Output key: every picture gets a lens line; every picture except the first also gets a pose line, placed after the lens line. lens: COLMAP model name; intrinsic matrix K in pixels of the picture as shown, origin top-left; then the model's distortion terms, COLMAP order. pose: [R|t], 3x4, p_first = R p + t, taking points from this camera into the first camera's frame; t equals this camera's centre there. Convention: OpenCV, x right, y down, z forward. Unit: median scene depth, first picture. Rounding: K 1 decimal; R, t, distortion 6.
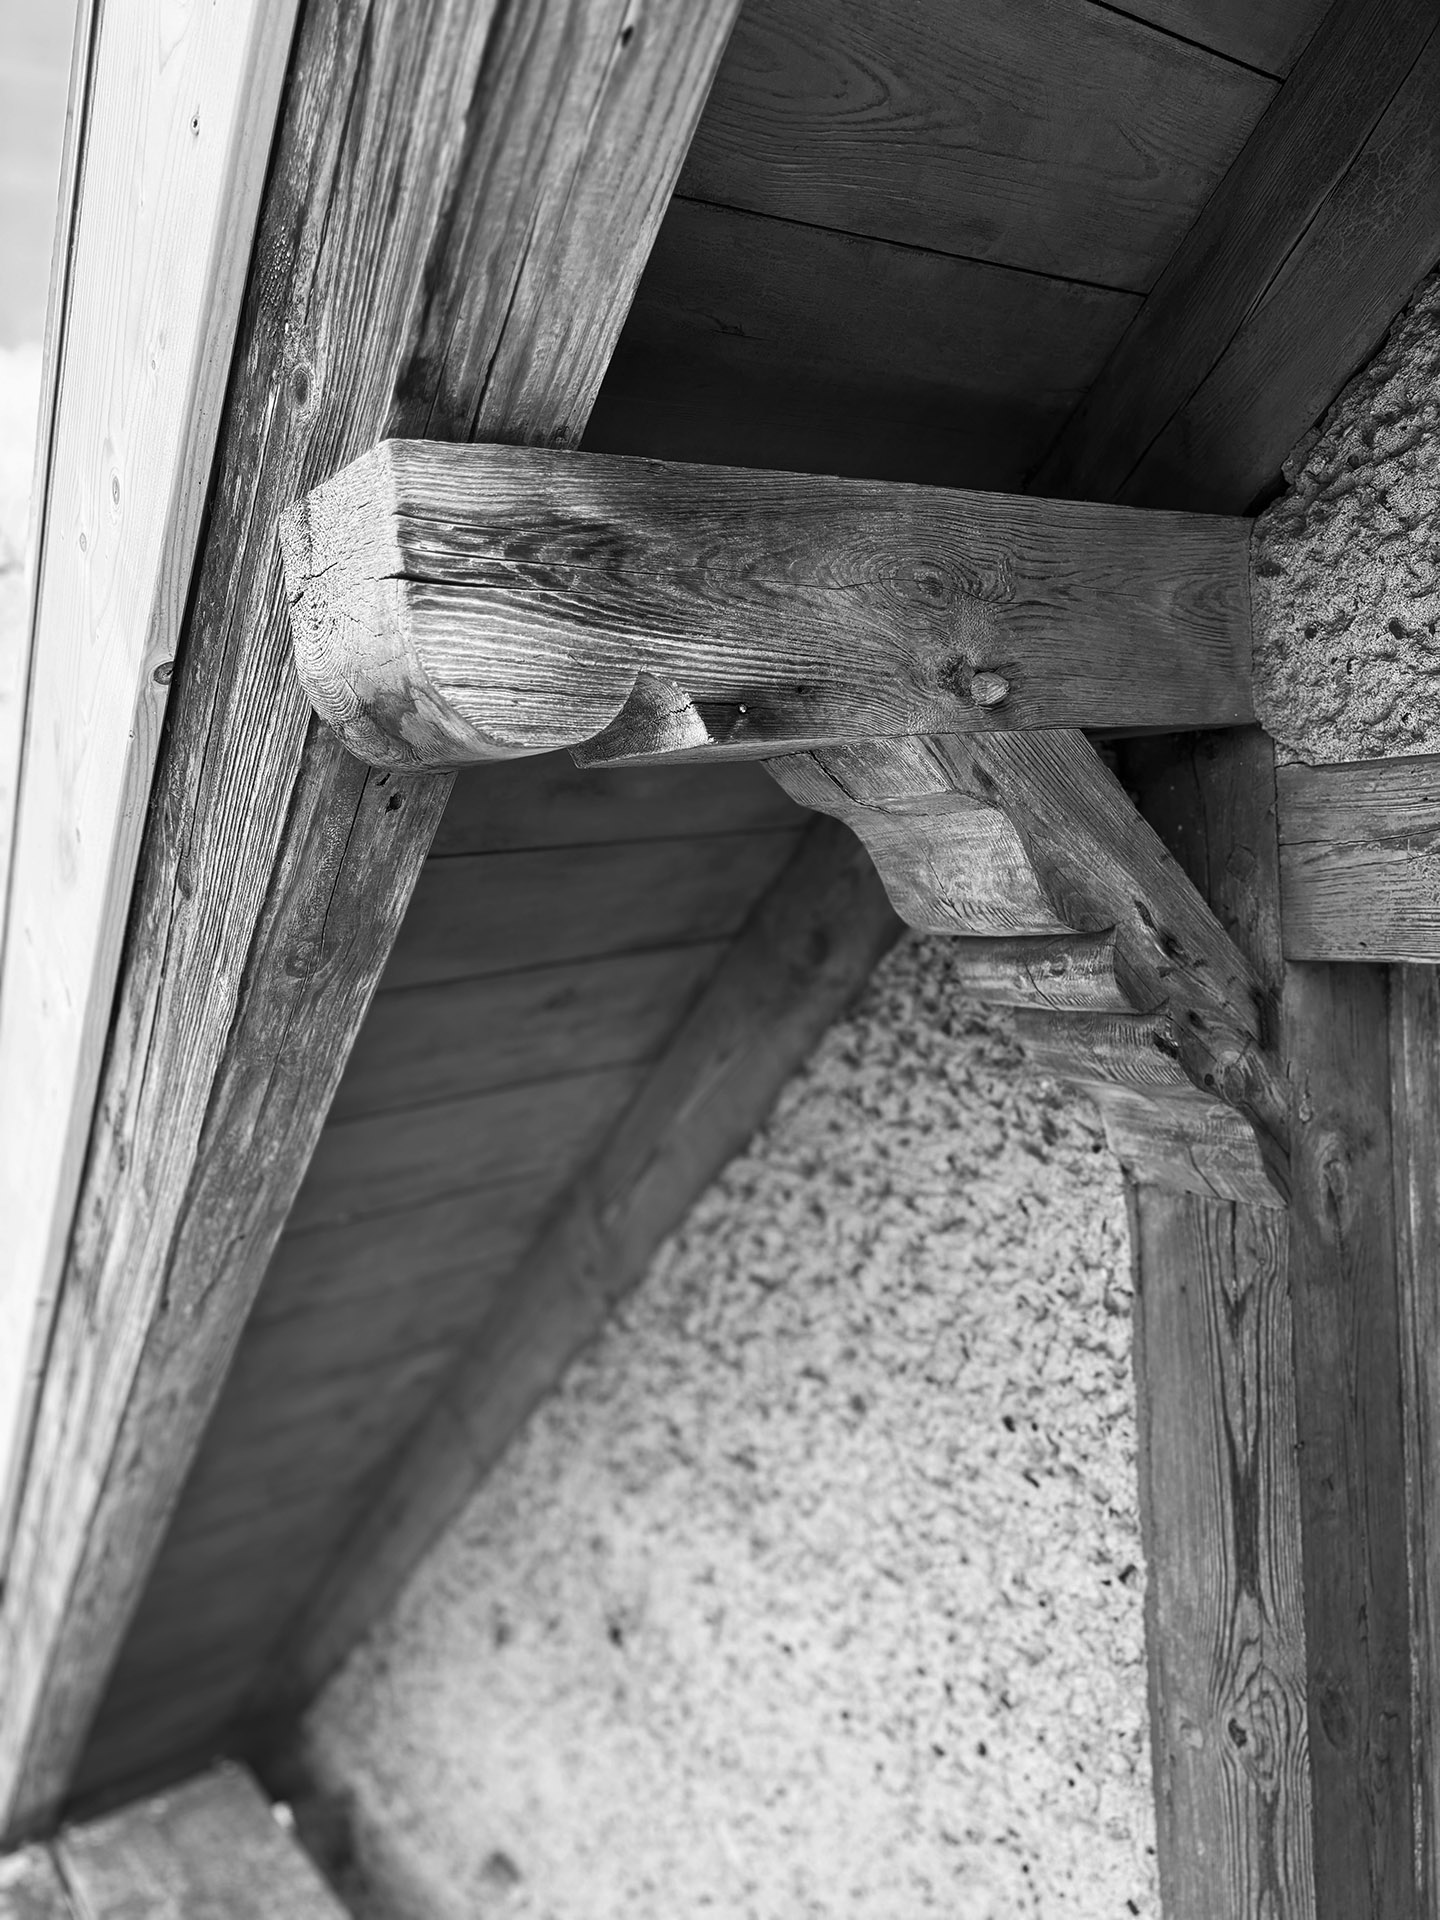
lens RADIAL K [[1450.2, 0, 719.3], [0, 1450.2, 959.4], [0, 0, 1]] dist [0.016726, -0.004812]
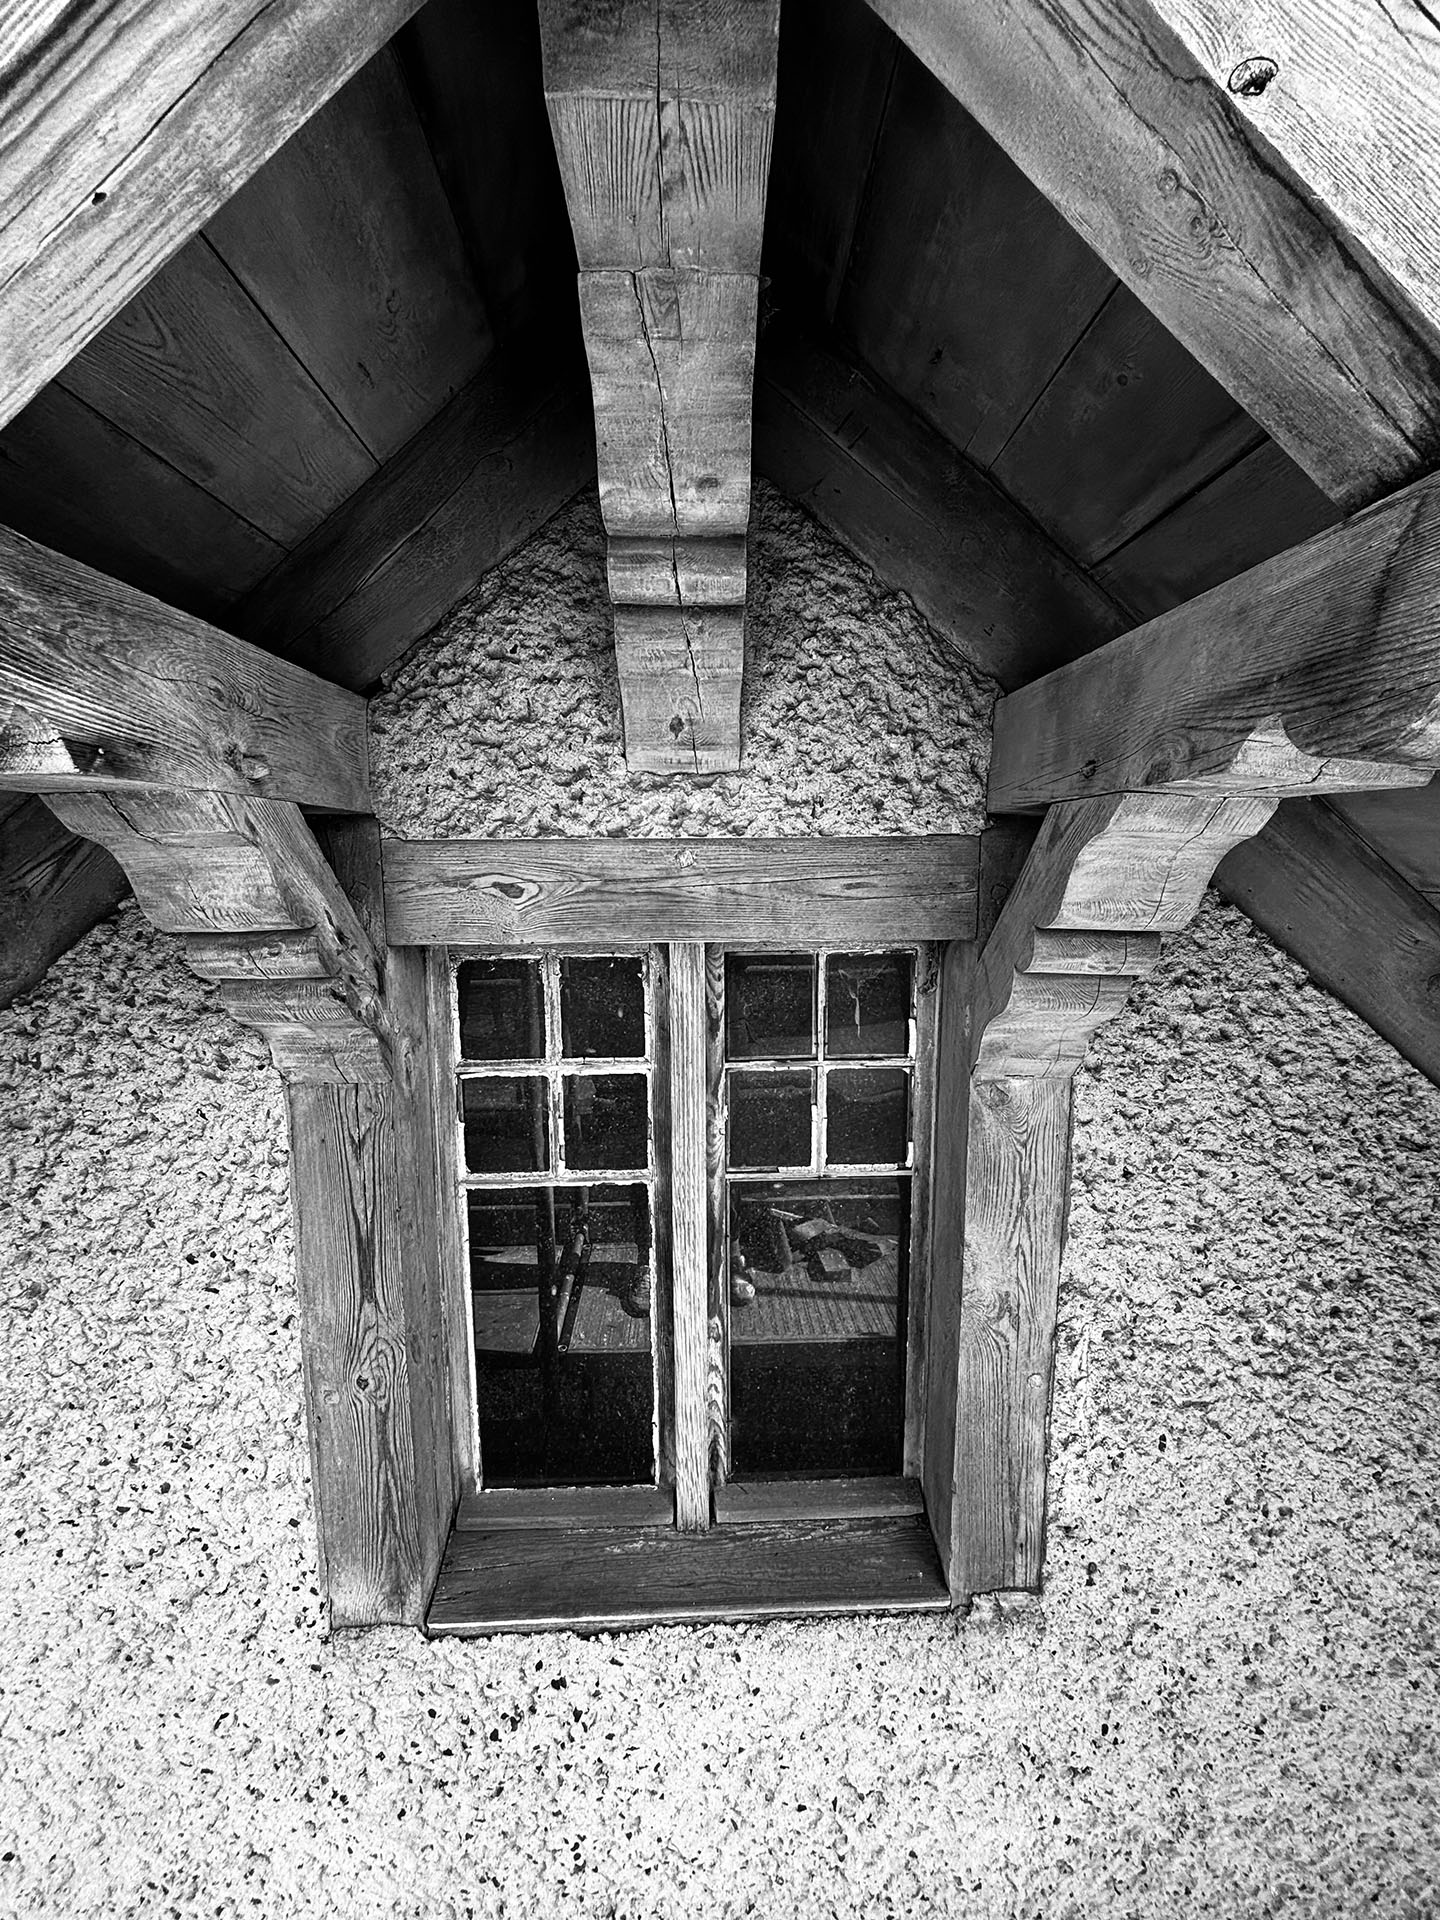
lens RADIAL K [[770.3, 0, 719.7], [0, 770.3, 951.2], [0, 0, 1]] dist [0.001726, 0.001777]
pose [[0.582612, -0.025369, 0.812354, -0.146161], [0.035532, 0.999352, 0.005726, 0.015568], [-0.811973, 0.025528, 0.583136, 0.088966]]
